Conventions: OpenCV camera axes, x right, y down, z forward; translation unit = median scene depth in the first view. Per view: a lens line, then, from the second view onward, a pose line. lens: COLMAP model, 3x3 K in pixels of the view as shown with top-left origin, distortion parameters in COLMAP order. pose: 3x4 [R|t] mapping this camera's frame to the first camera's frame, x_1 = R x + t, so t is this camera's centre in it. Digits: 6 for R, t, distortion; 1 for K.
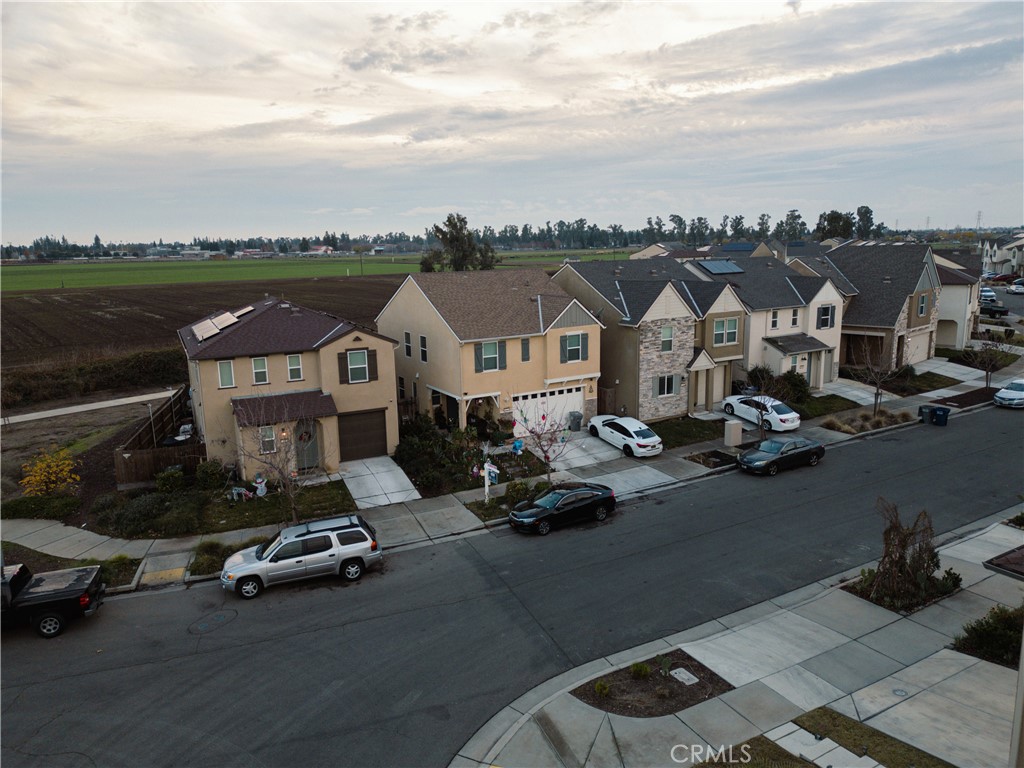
lens RADIAL K [[716.0, 0, 512.0], [0, 716.0, 384.0], [0, 0, 1]] dist [0.077374, -0.069788]
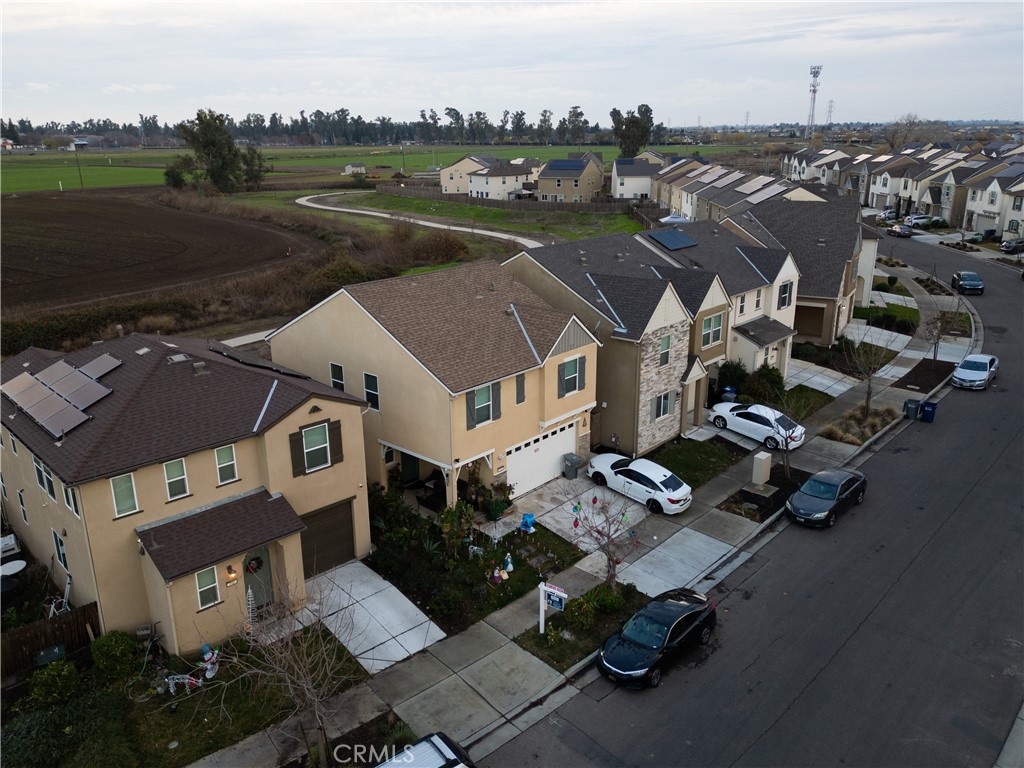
lens RADIAL K [[792.9, 0, 512.0], [0, 792.9, 384.0], [0, 0, 1]] dist [0.075355, -0.070108]
pose [[0.954520, -0.079866, 0.287252, -0.216536], [0.048195, 0.992115, 0.115693, -0.141657], [-0.294227, -0.096587, 0.950842, 0.198582]]
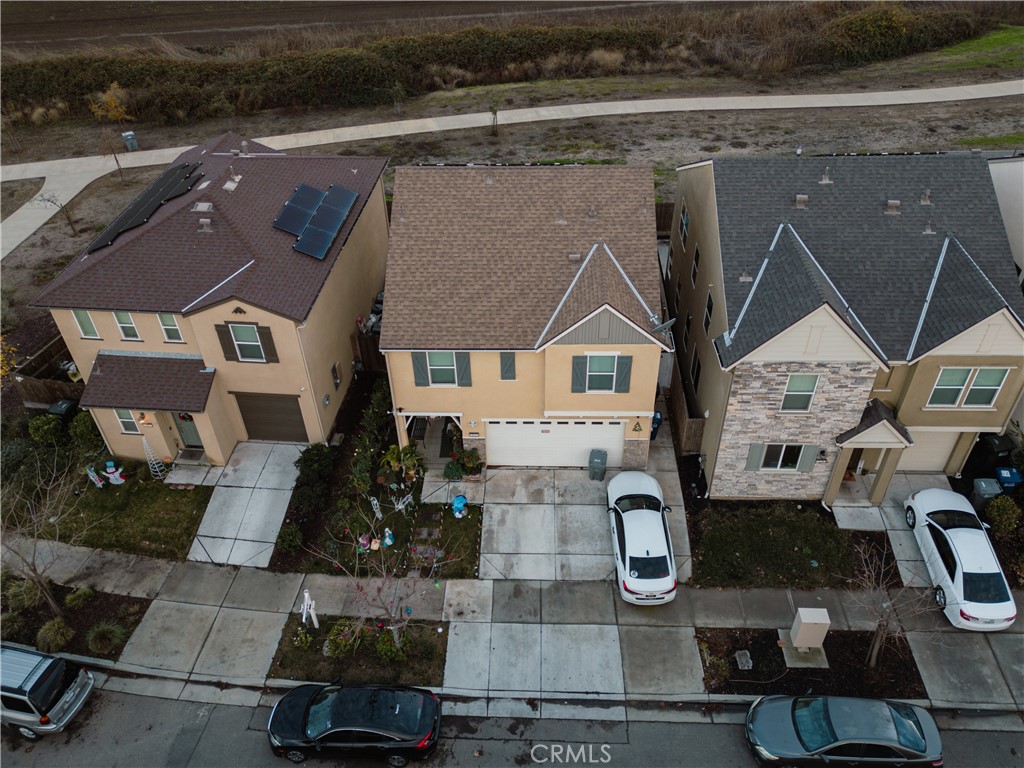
lens RADIAL K [[792.9, 0, 512.0], [0, 792.9, 384.0], [0, 0, 1]] dist [0.075355, -0.070108]
pose [[0.843888, 0.346123, -0.409942, 0.283921], [-0.100924, 0.852845, 0.512319, -0.354964], [0.526942, -0.390966, 0.754637, 0.467041]]
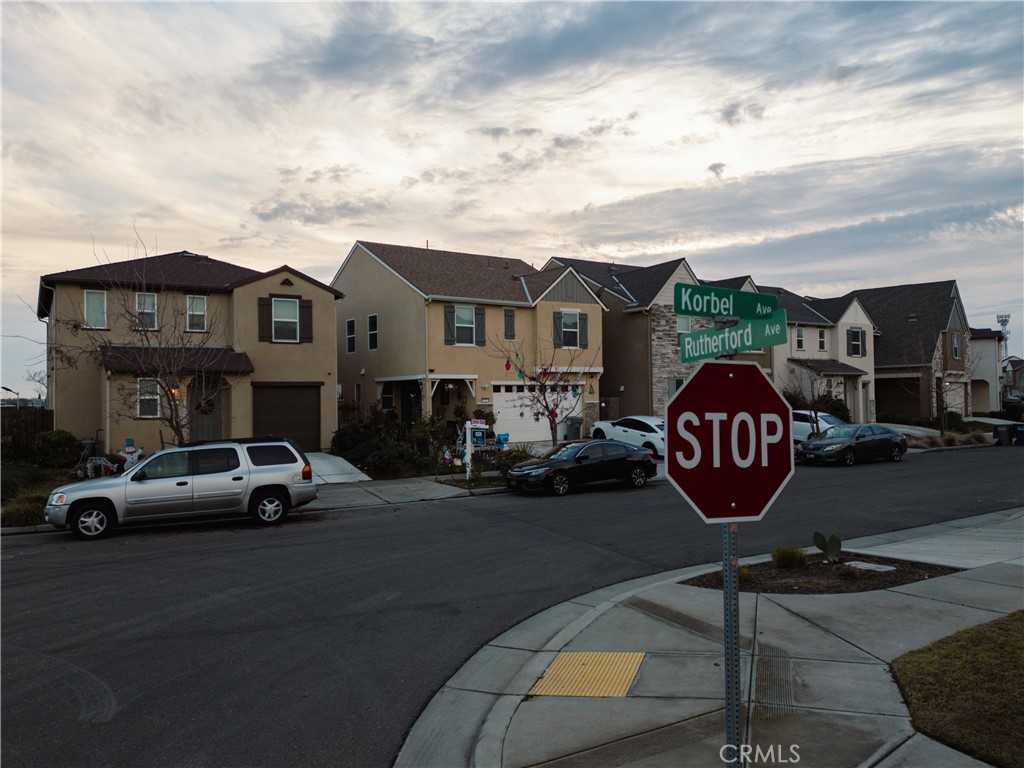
lens RADIAL K [[792.9, 0, 512.0], [0, 792.9, 384.0], [0, 0, 1]] dist [0.075355, -0.070108]
pose [[0.996842, 0.008381, 0.078970, -0.042349], [0.009039, 0.975978, -0.217682, 0.188140], [-0.078898, 0.217708, 0.972820, 0.179989]]
